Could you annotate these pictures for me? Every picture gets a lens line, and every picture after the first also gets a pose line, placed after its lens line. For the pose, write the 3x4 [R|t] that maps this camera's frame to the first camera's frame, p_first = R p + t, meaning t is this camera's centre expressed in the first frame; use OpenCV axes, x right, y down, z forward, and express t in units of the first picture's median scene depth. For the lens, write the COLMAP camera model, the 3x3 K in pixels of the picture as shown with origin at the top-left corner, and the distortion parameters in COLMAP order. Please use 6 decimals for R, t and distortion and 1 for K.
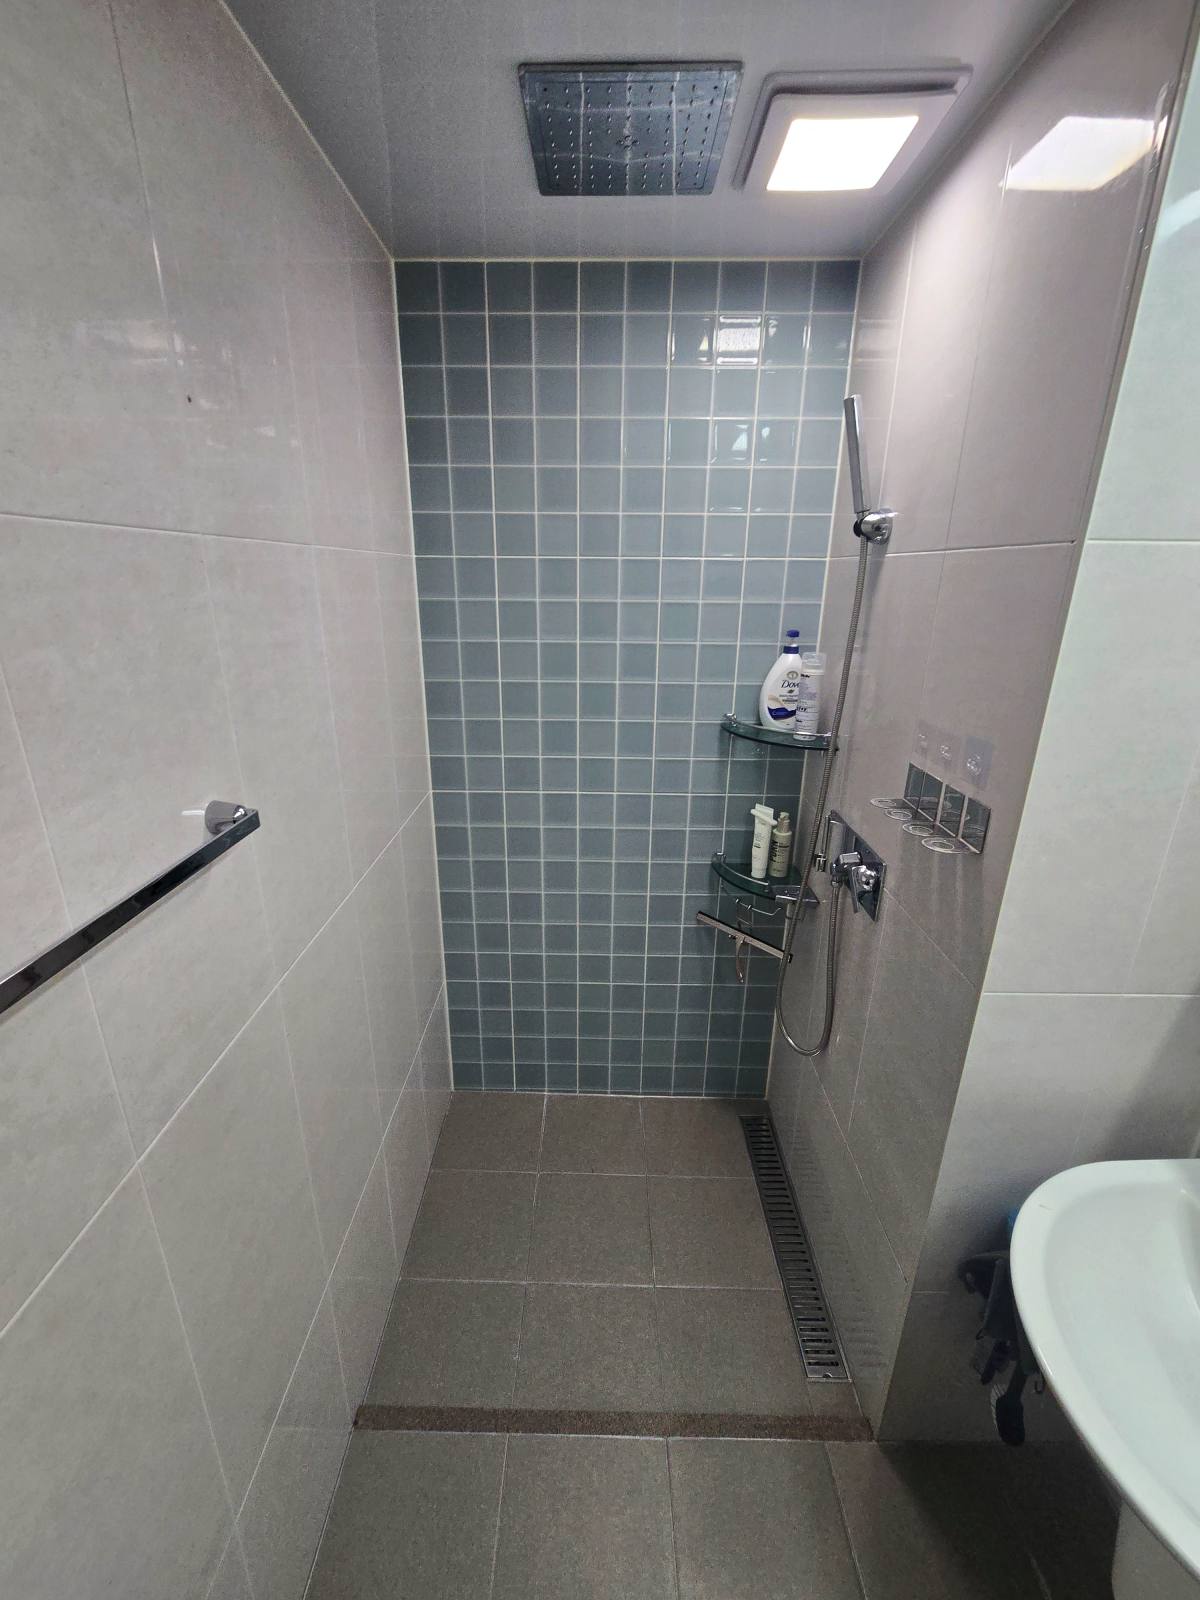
lens RADIAL K [[647.3, 0, 595.8], [0, 647.3, 780.6], [0, 0, 1]] dist [-0.021791, 0.002933]
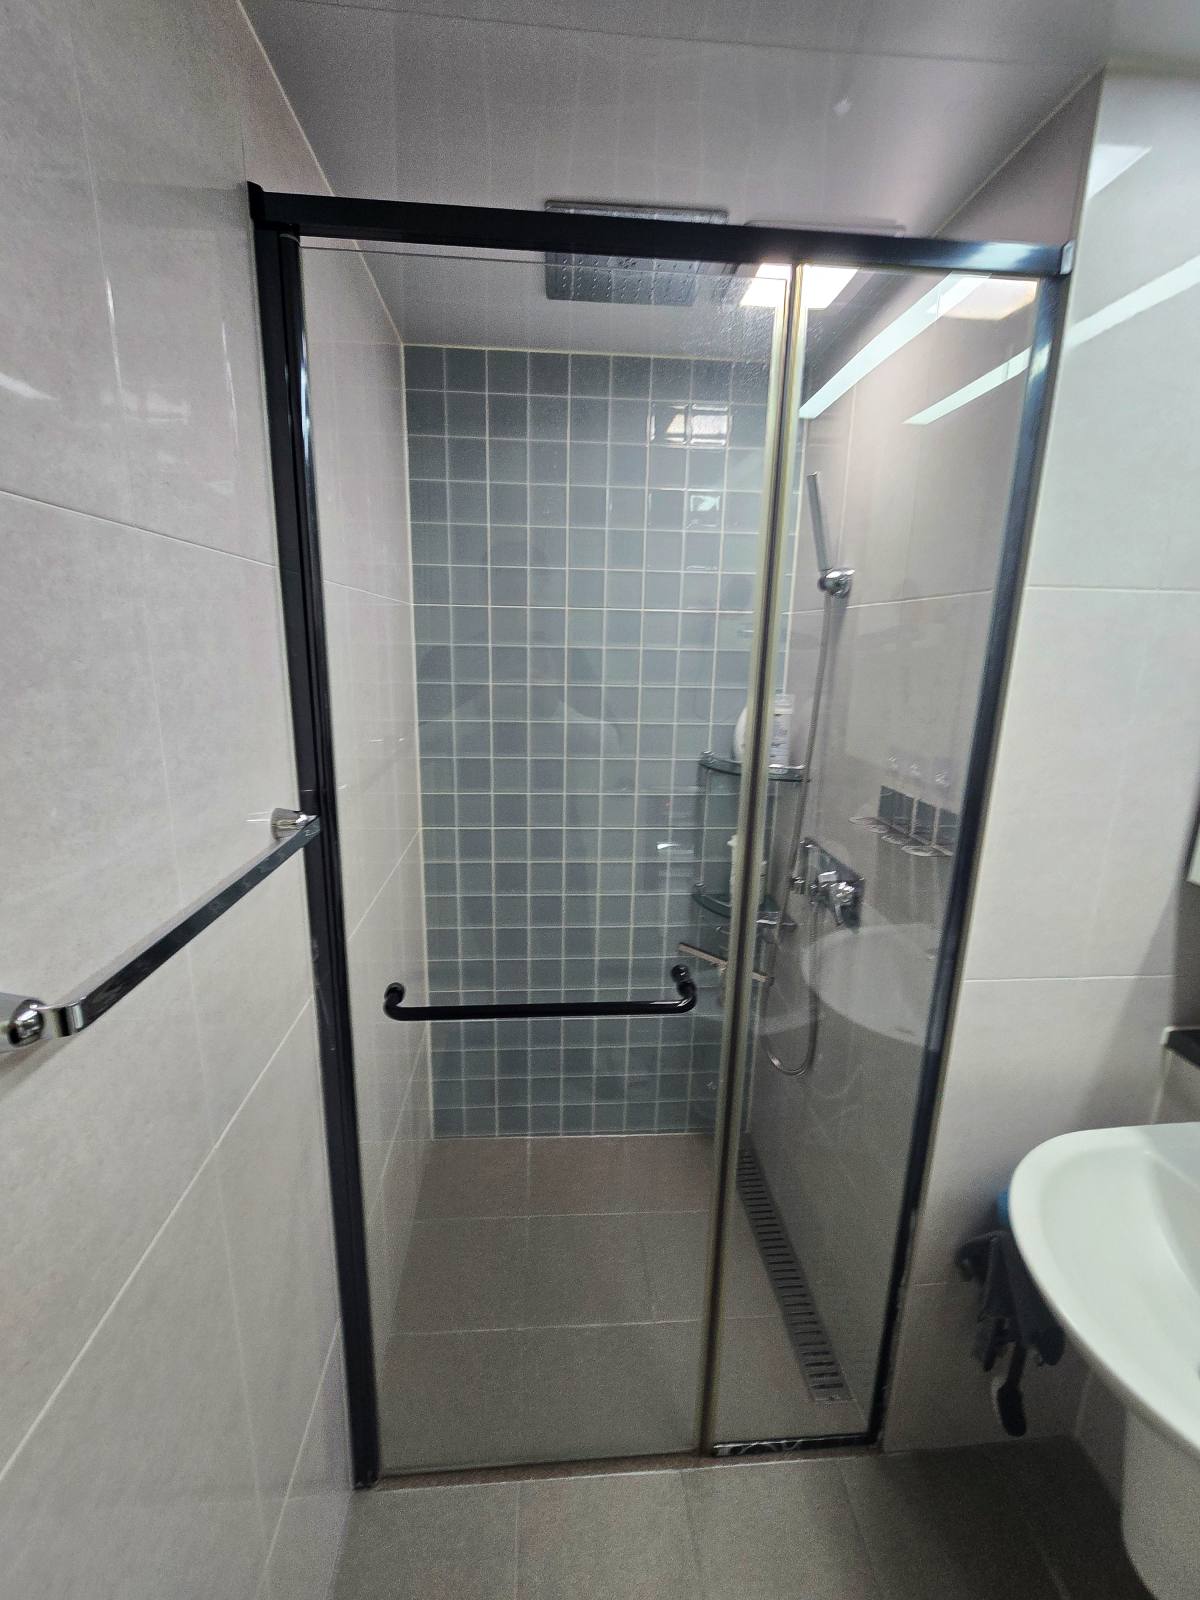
lens RADIAL K [[647.3, 0, 594.2], [0, 647.3, 774.9], [0, 0, 1]] dist [-0.021791, 0.002933]
pose [[0.996431, -0.004606, 0.084289, -0.086741], [0.013128, 0.994816, -0.100837, 0.050500], [-0.083388, 0.101584, 0.991326, -0.061584]]
